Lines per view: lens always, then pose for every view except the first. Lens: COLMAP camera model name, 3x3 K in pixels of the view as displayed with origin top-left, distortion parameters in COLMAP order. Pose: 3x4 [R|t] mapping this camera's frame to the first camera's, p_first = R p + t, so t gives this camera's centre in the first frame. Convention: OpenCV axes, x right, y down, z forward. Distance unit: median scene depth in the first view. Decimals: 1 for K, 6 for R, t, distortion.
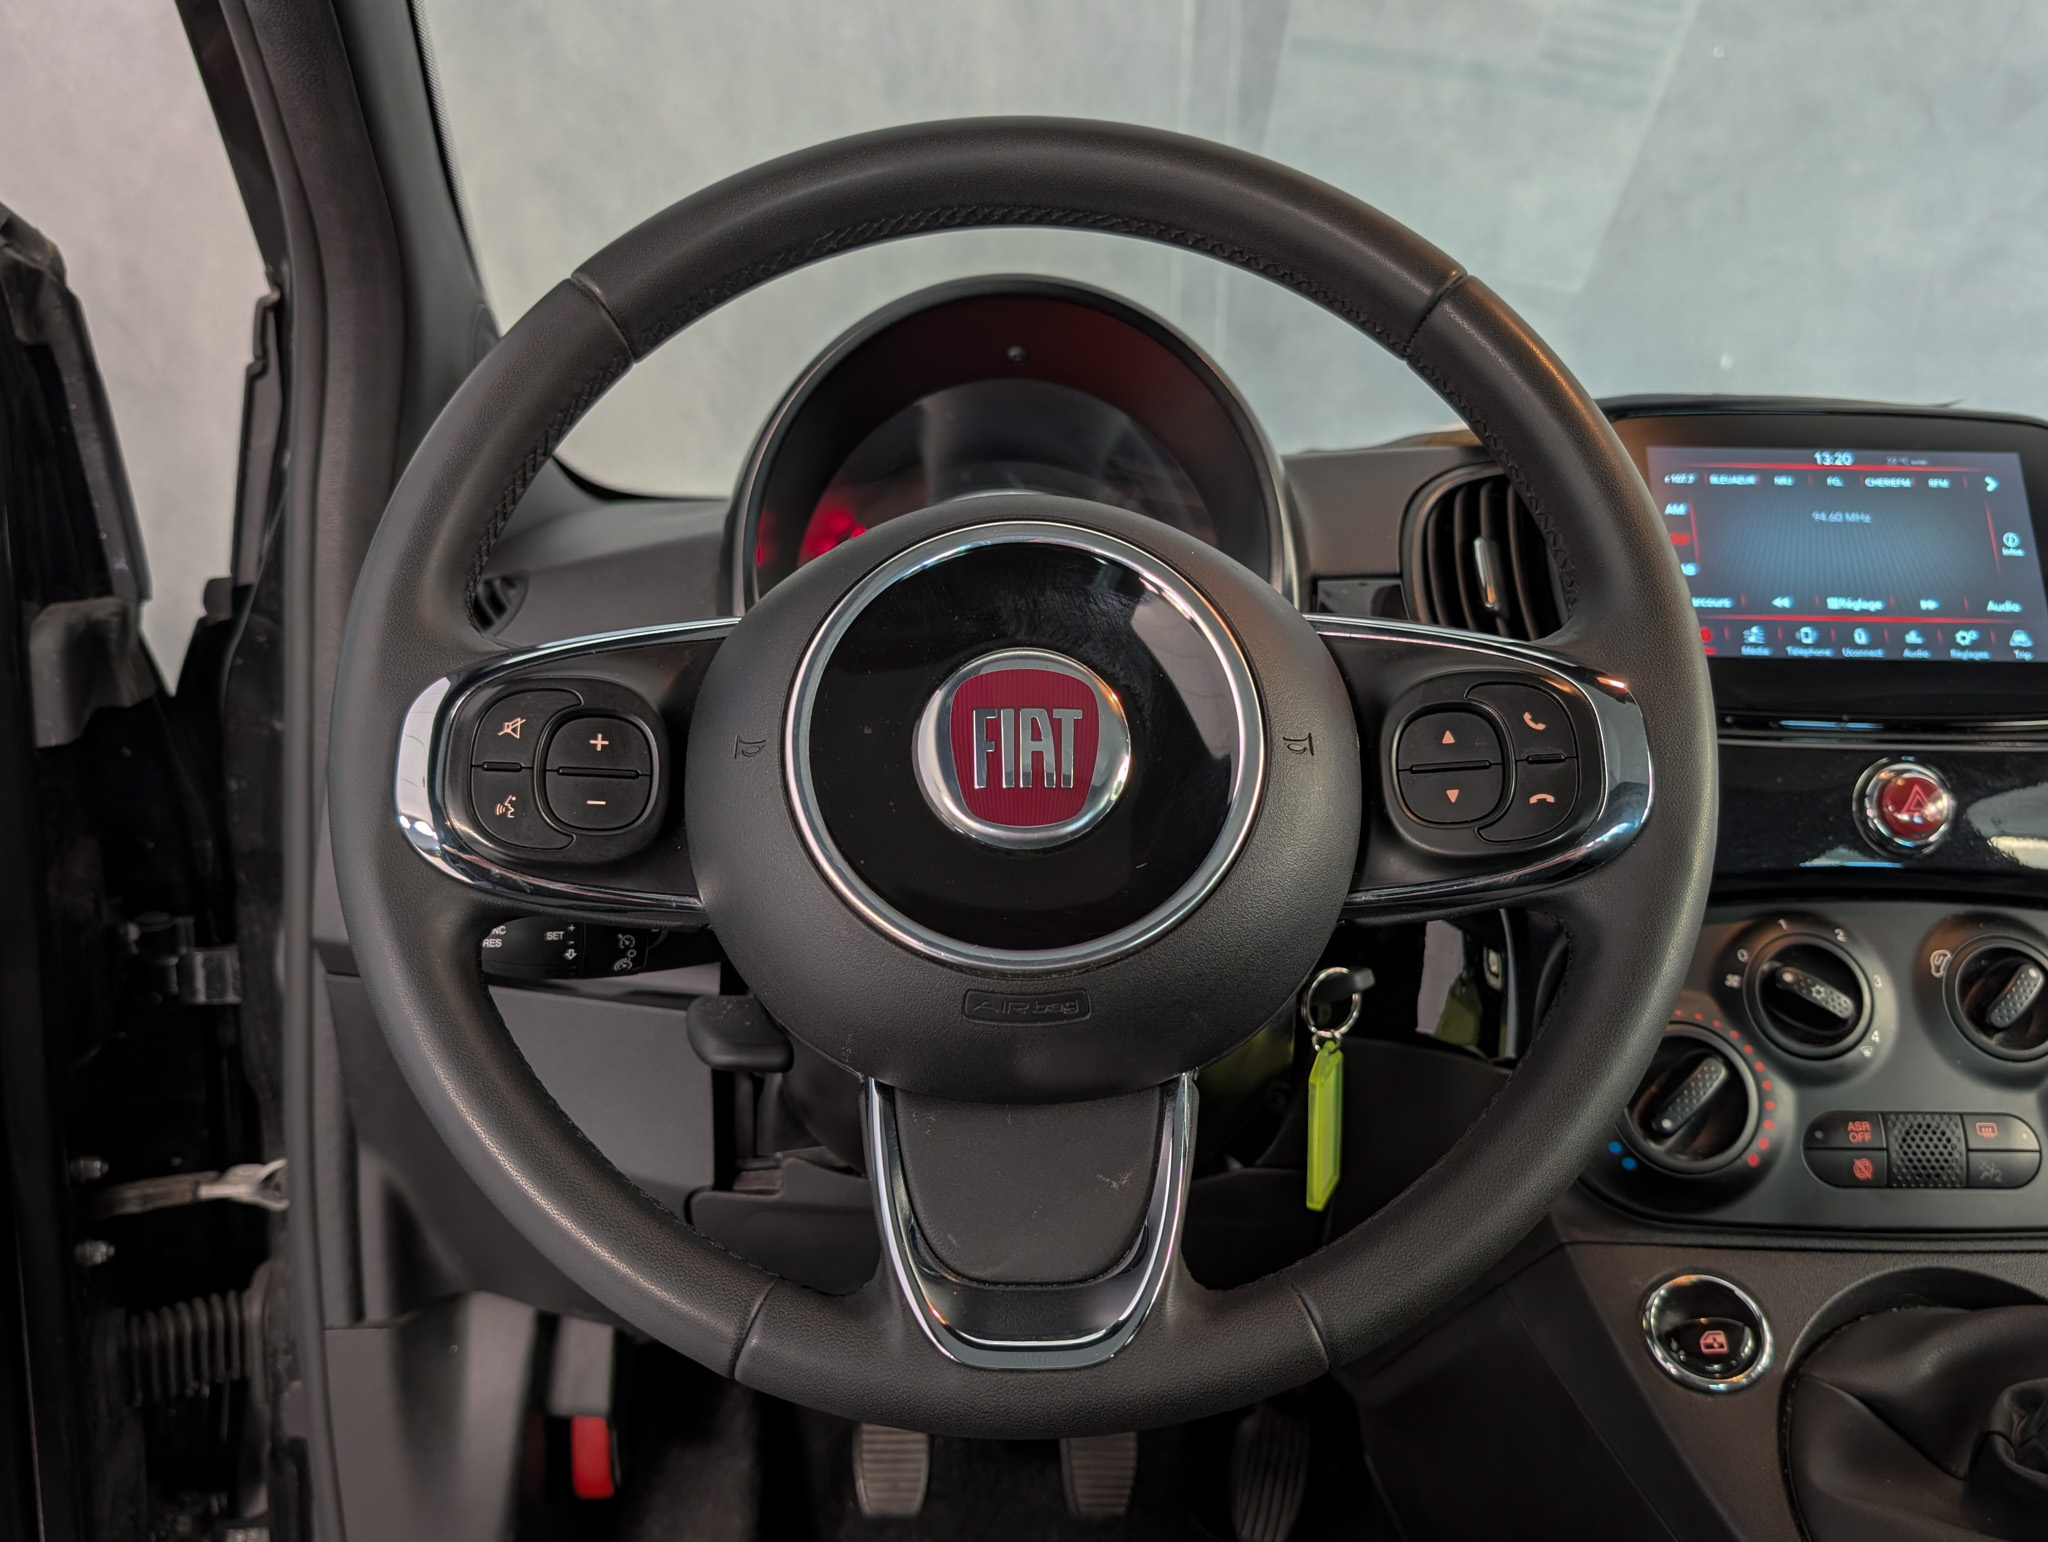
lens RADIAL K [[1567.8, 0, 1018.8], [0, 1567.8, 833.1], [0, 0, 1]] dist [0.023301, -0.028740]
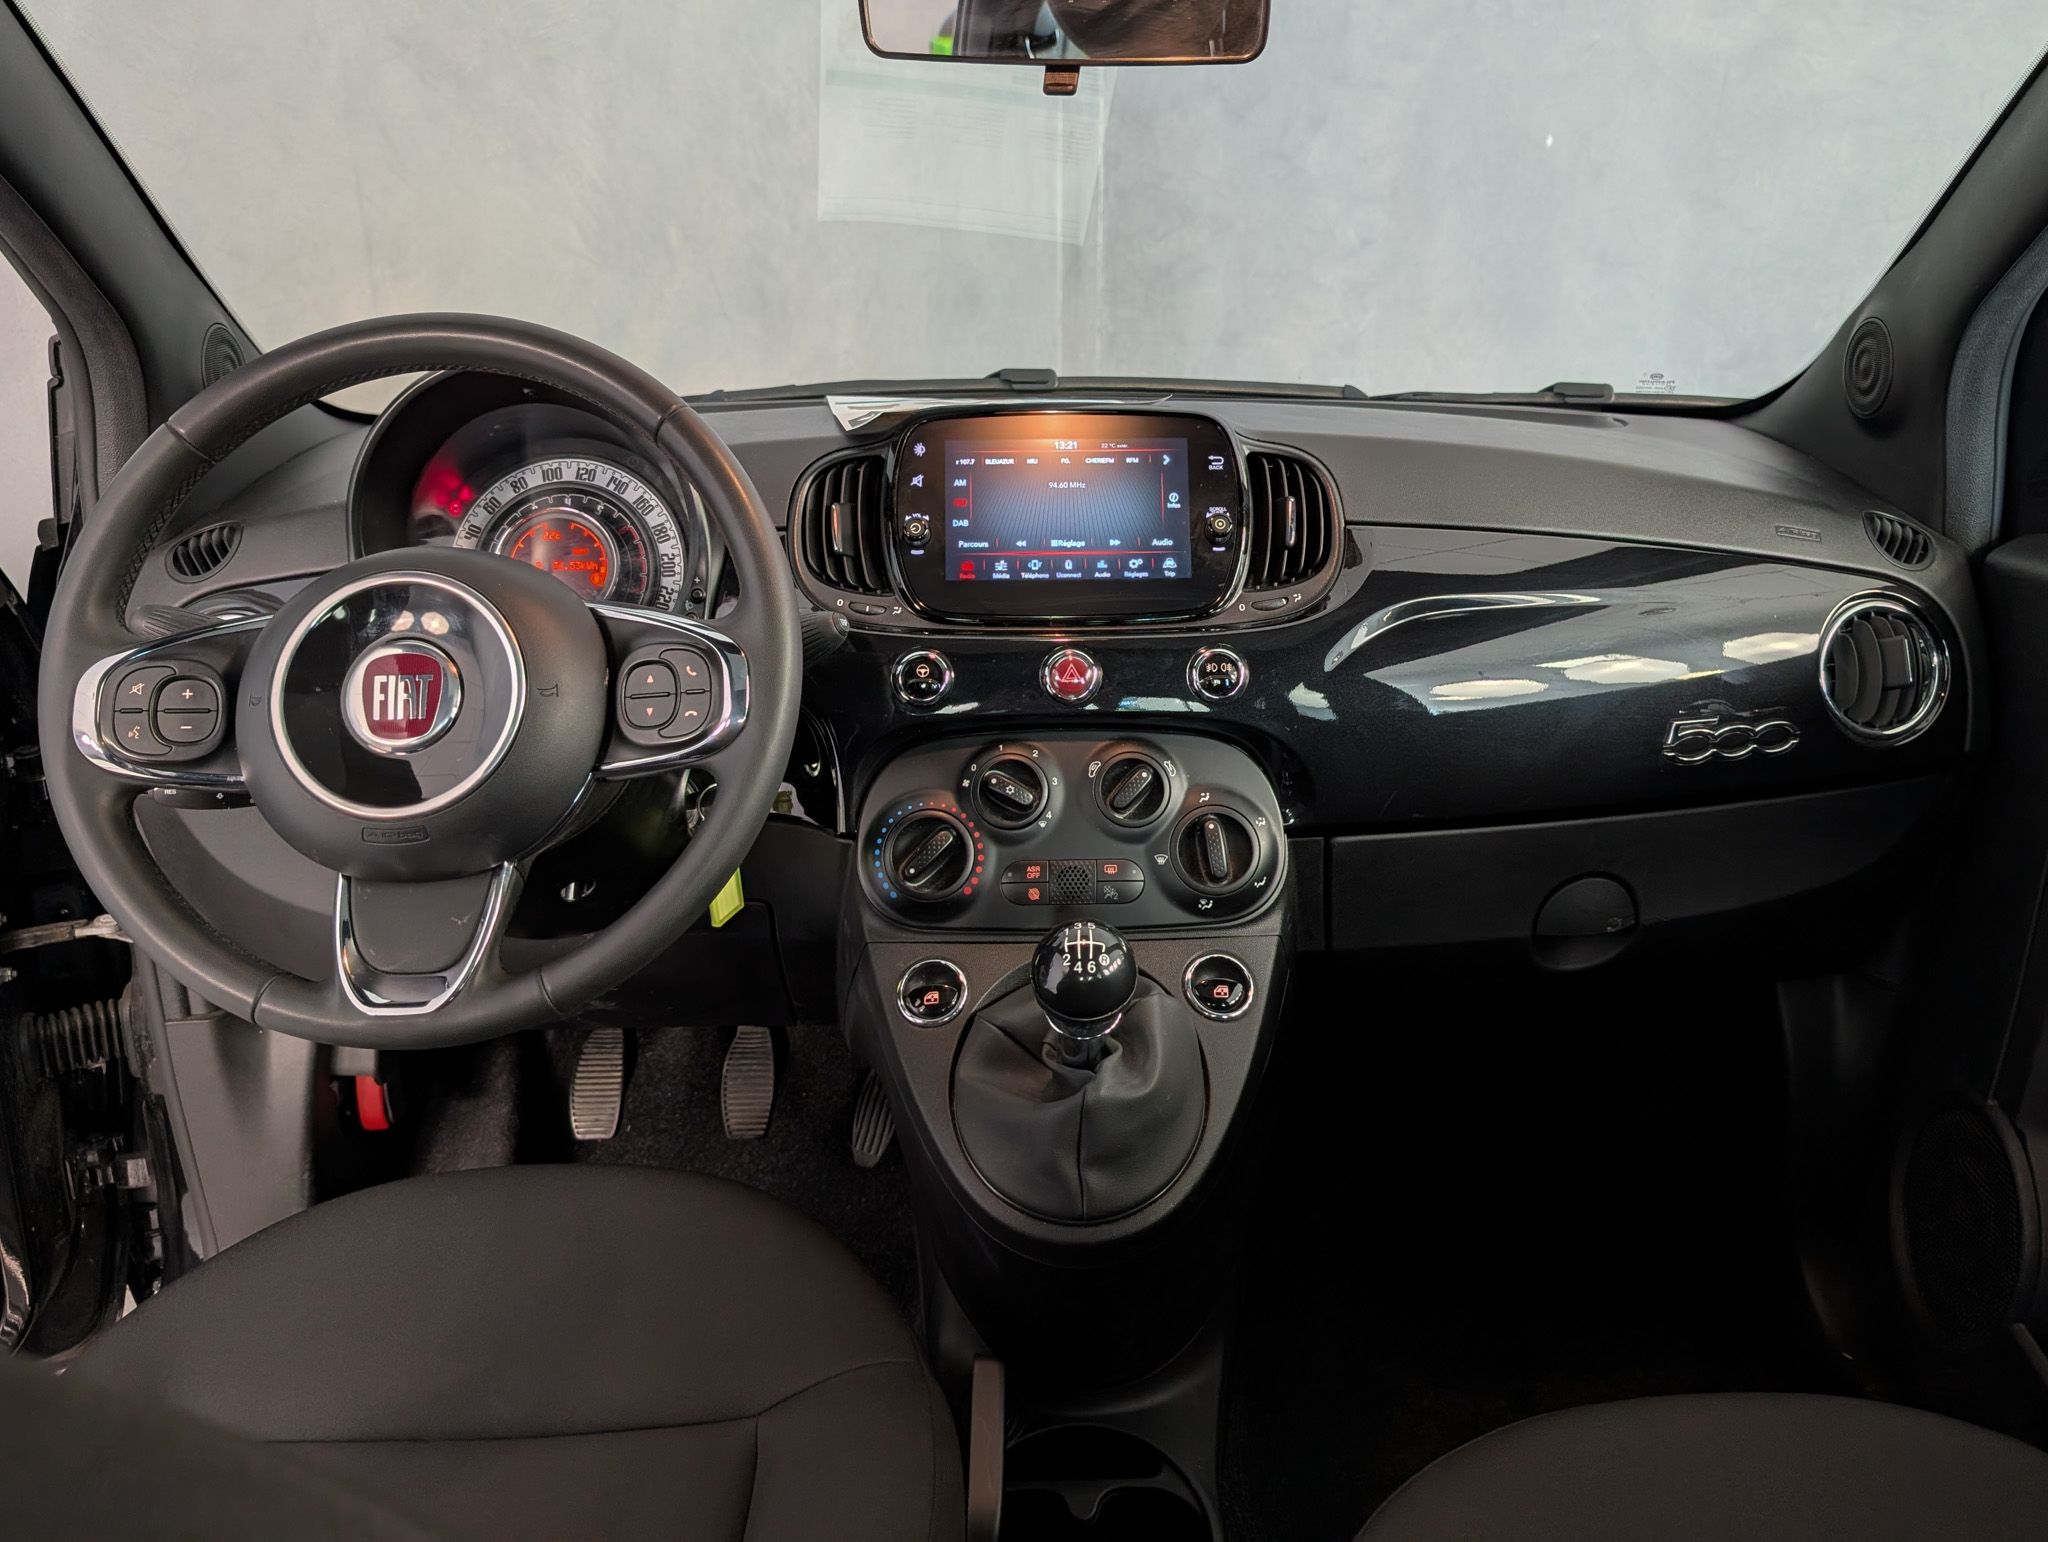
lens RADIAL K [[1567.8, 0, 1077.0], [0, 1567.8, 700.9], [0, 0, 1]] dist [0.023301, -0.028740]
pose [[0.999609, -0.024456, 0.013563, 0.518347], [0.023040, 0.995092, 0.096235, -0.139829], [-0.015850, -0.095885, 0.995266, -0.593715]]
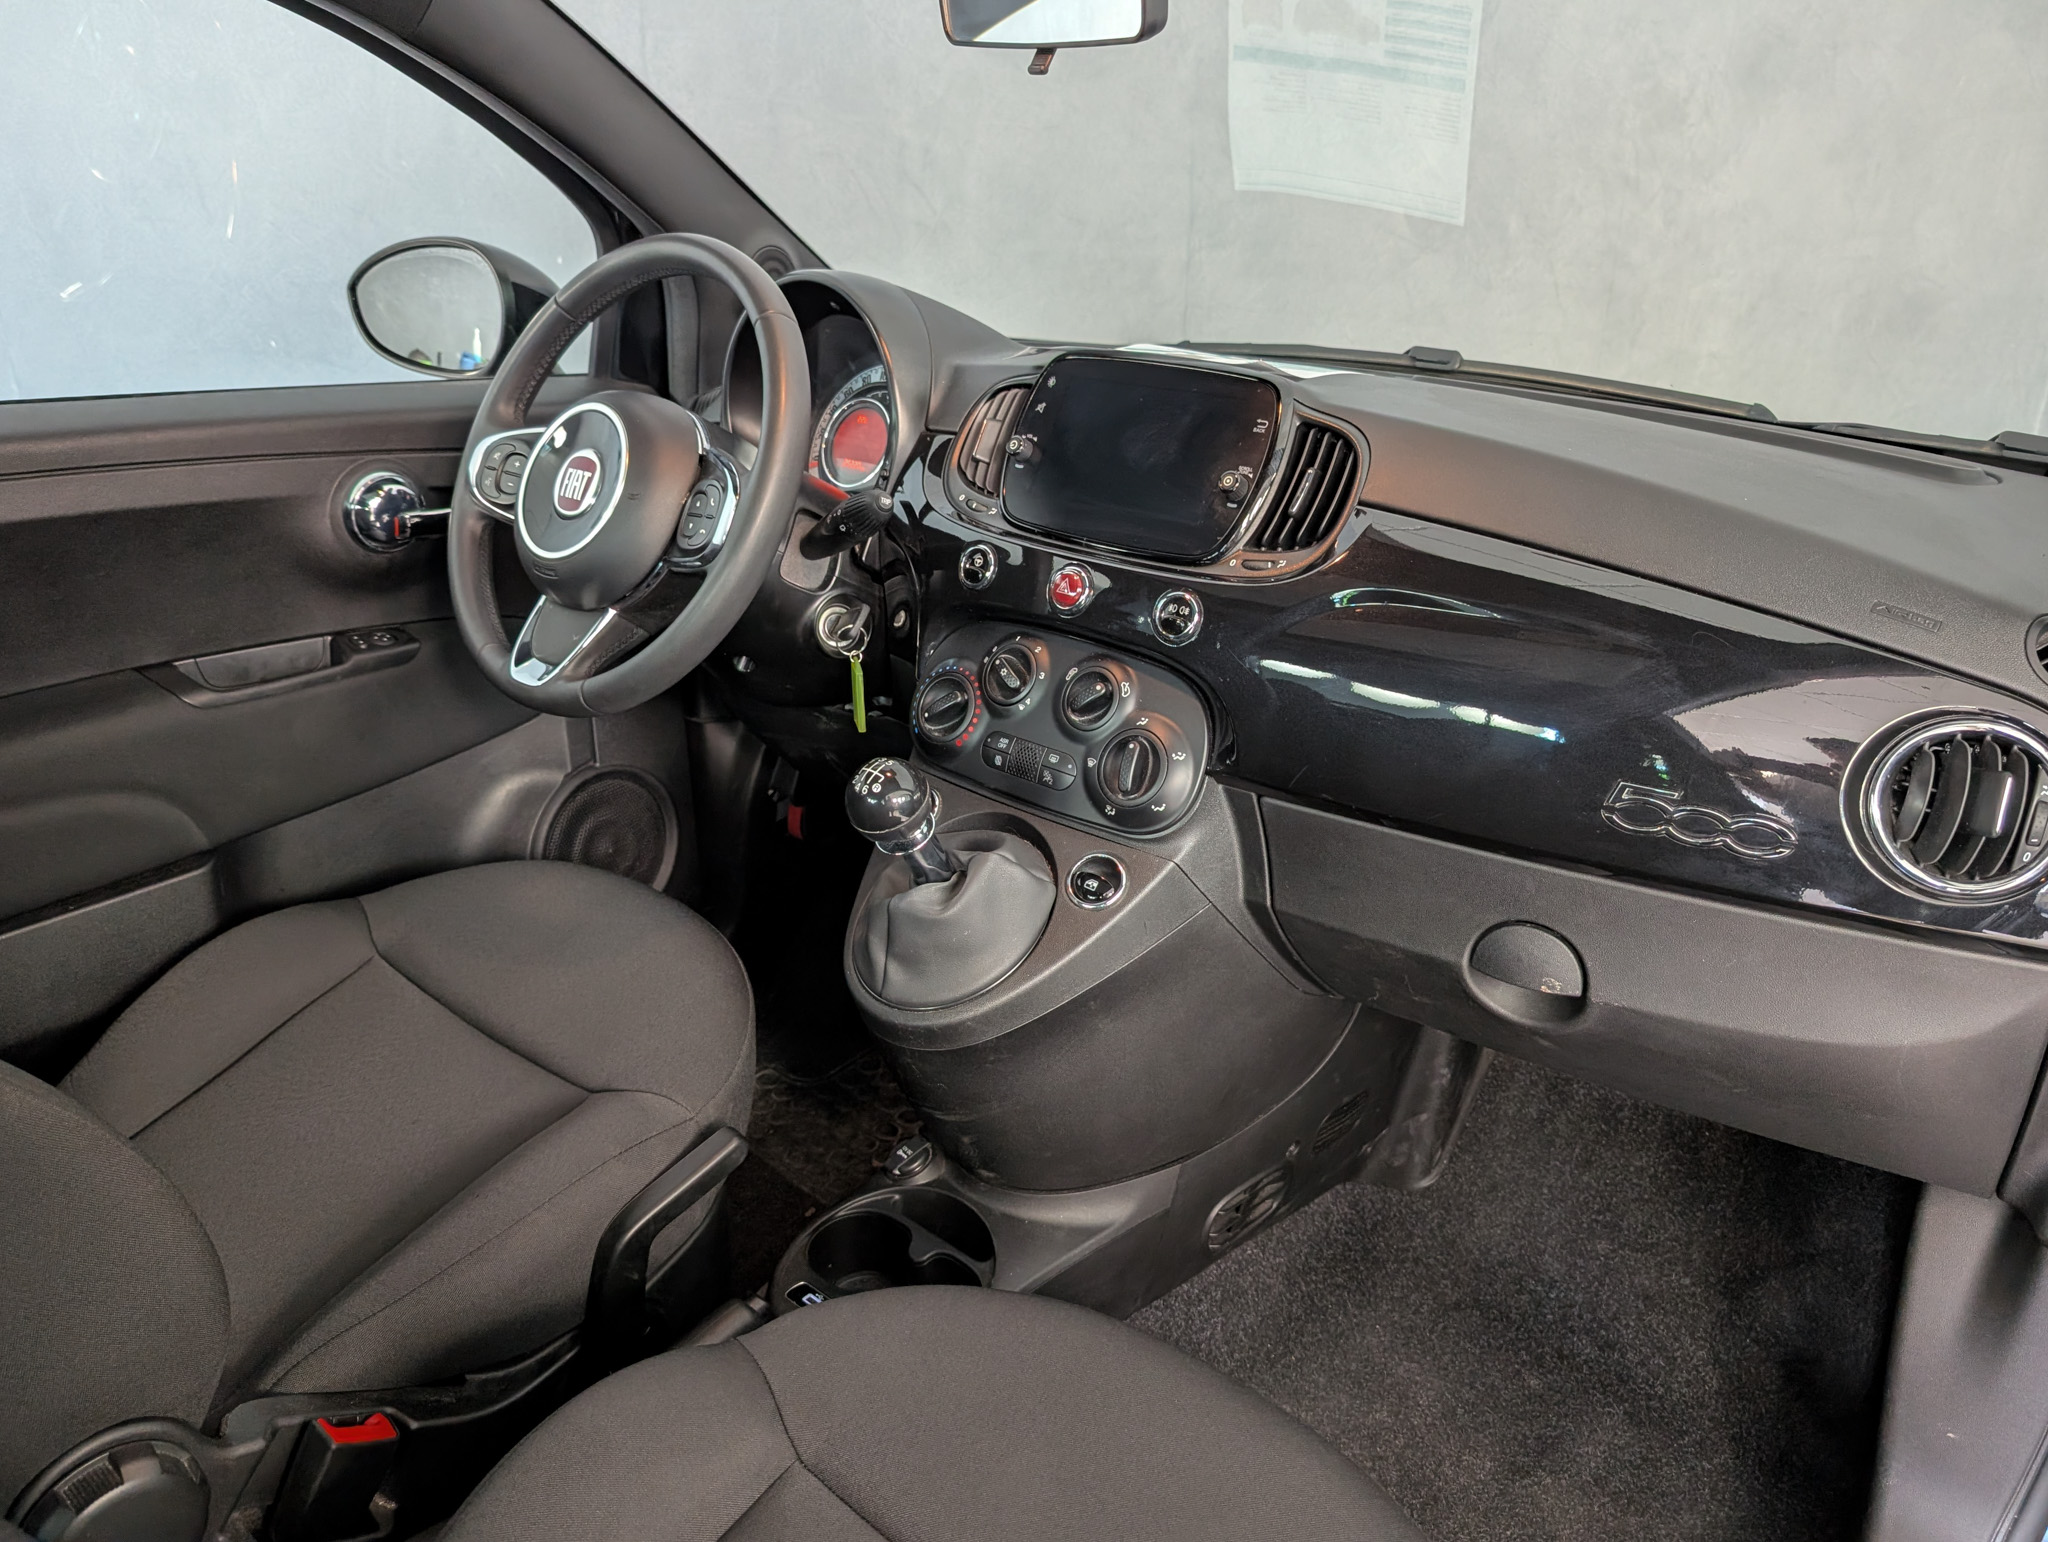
lens RADIAL K [[1567.8, 0, 1009.8], [0, 1567.8, 719.2], [0, 0, 1]] dist [0.023301, -0.028740]
pose [[0.740048, 0.224530, -0.633968, 1.644901], [-0.159227, 0.974321, 0.159201, -0.143193], [0.653434, -0.016871, 0.756796, -0.447290]]
